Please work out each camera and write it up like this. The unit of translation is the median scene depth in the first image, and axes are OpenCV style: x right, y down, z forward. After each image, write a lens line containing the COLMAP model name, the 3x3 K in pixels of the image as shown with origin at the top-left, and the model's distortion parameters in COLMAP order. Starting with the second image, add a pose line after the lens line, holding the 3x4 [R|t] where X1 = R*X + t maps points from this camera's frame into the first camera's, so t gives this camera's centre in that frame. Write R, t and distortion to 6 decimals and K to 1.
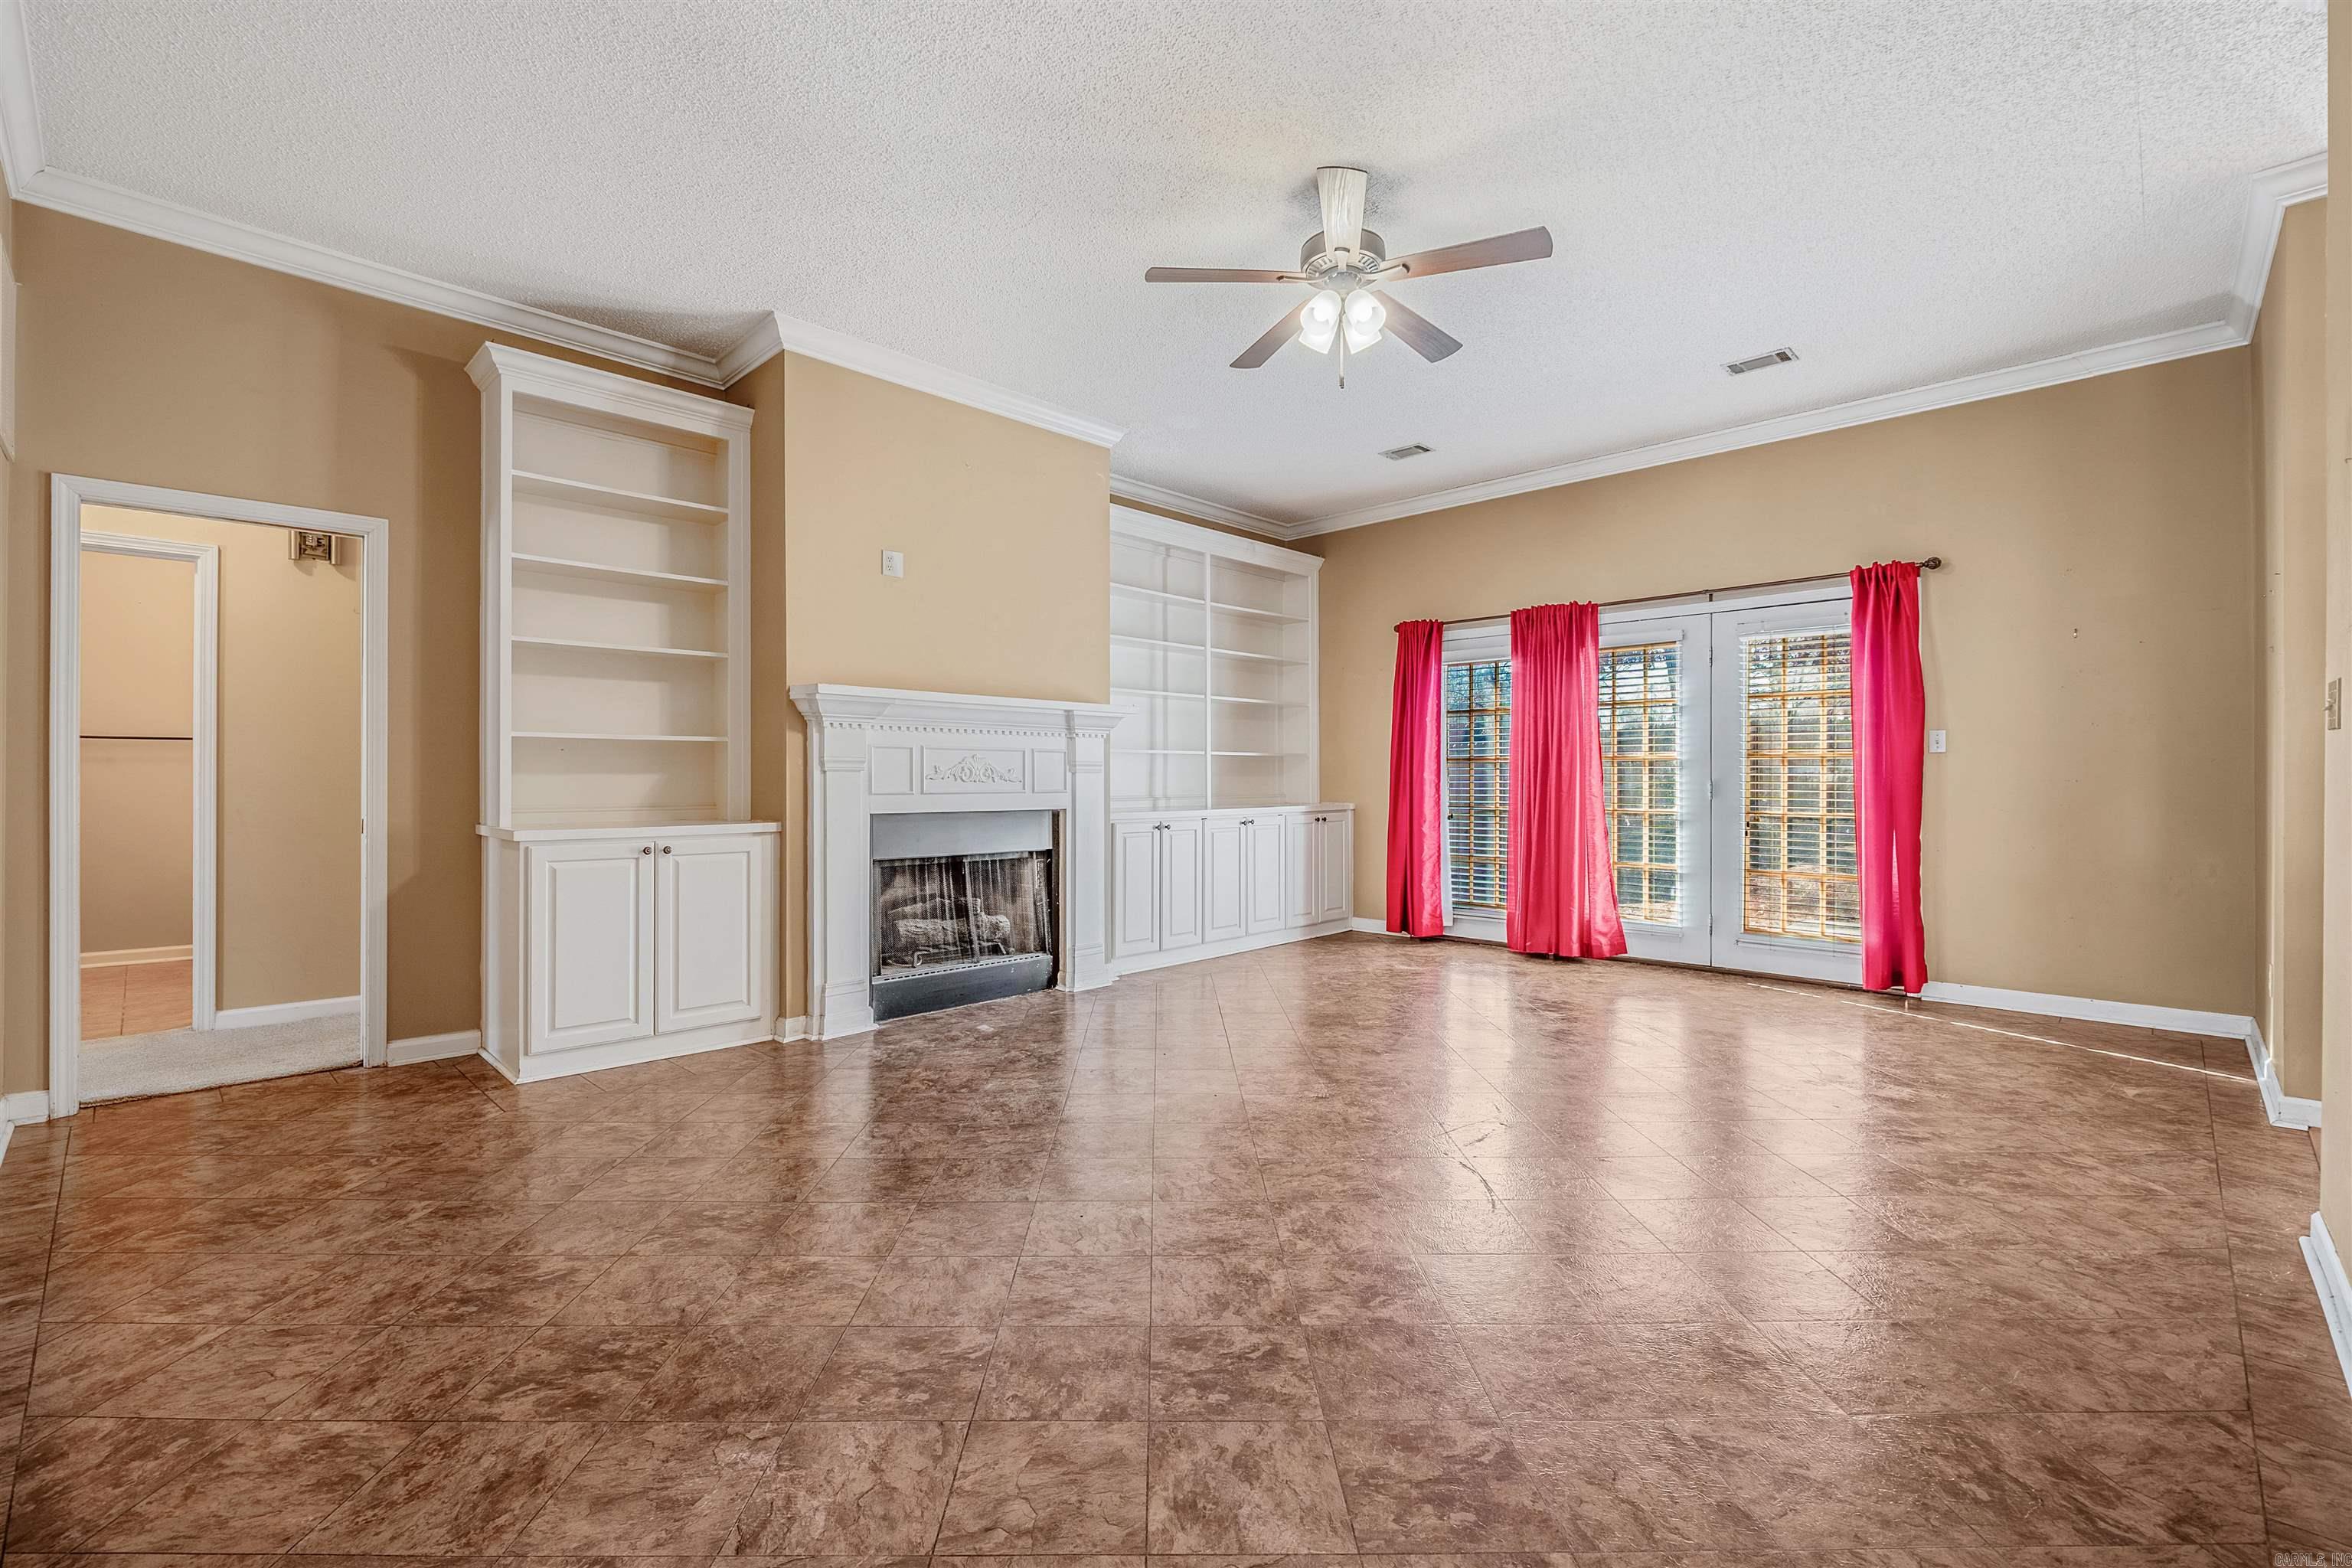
lens RADIAL K [[1008.7, 0, 1181.7], [0, 1008.7, 787.4], [0, 0, 1]] dist [-0.002354, -0.002662]
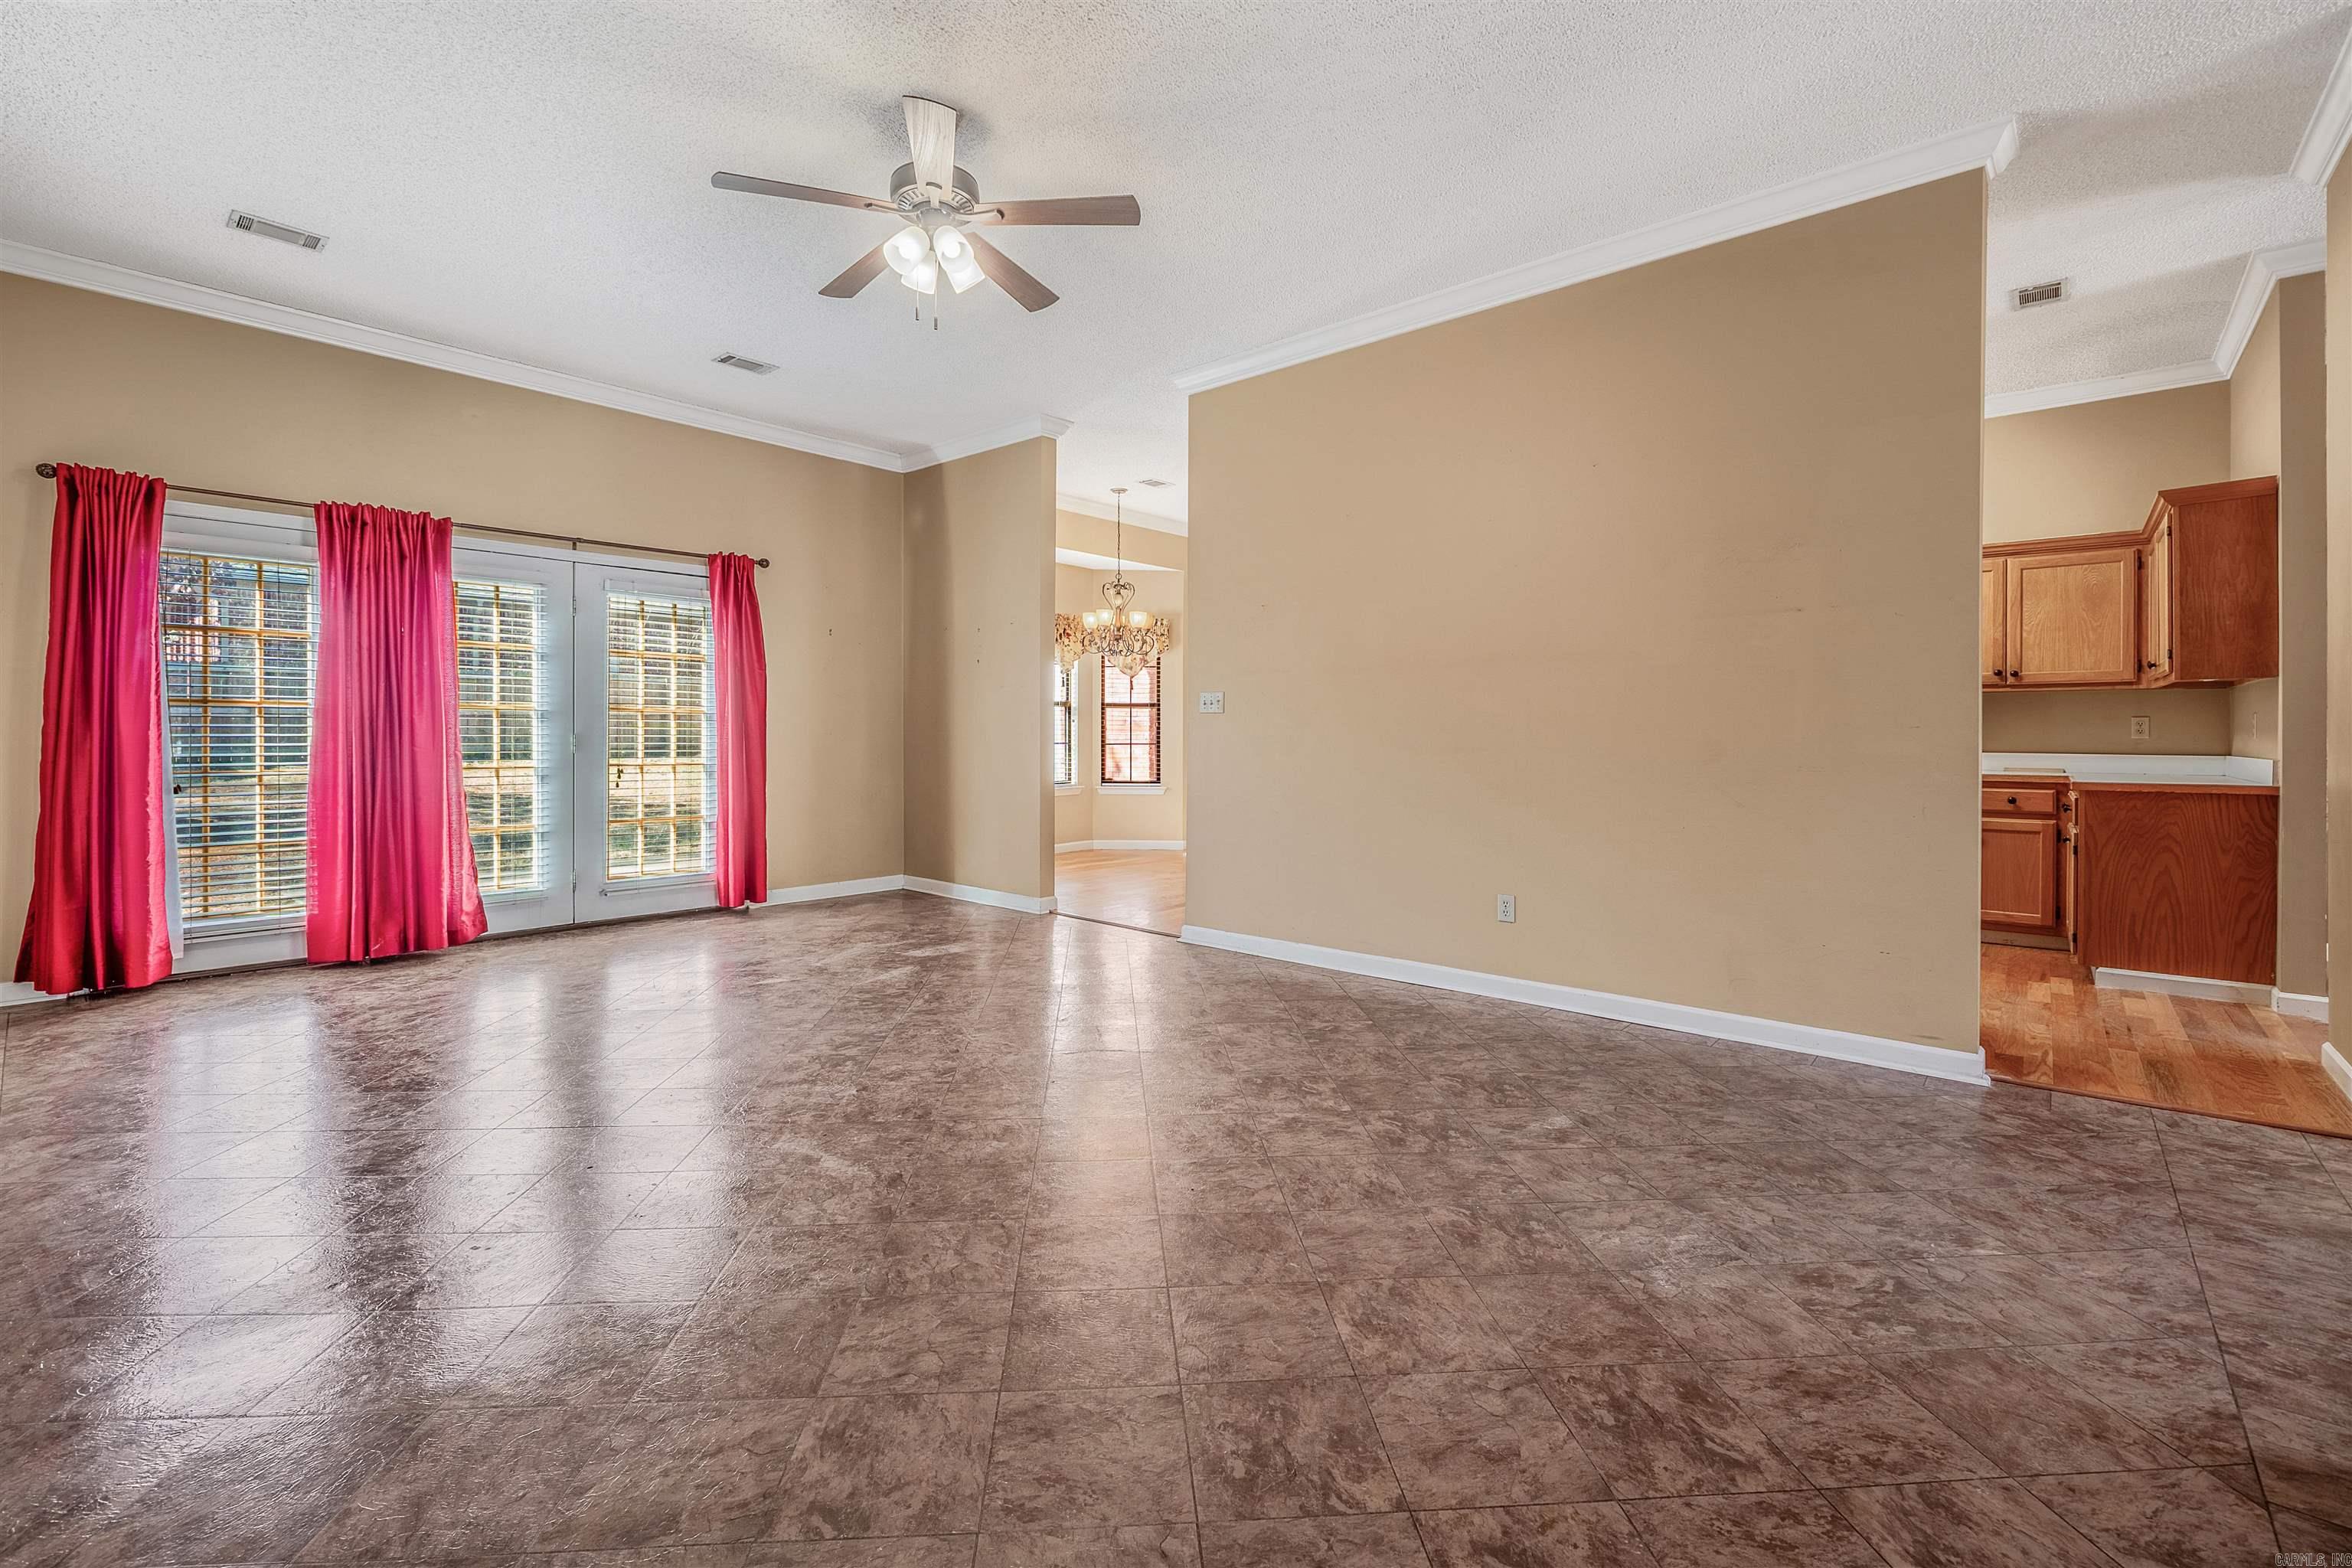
lens RADIAL K [[1008.7, 0, 1150.5], [0, 1008.7, 738.6], [0, 0, 1]] dist [-0.002354, -0.002662]
pose [[-0.035176, -0.006674, 0.999359, -1.341761], [0.005230, 0.999963, 0.006863, -0.015413], [-0.999367, 0.005468, -0.035140, 1.359526]]
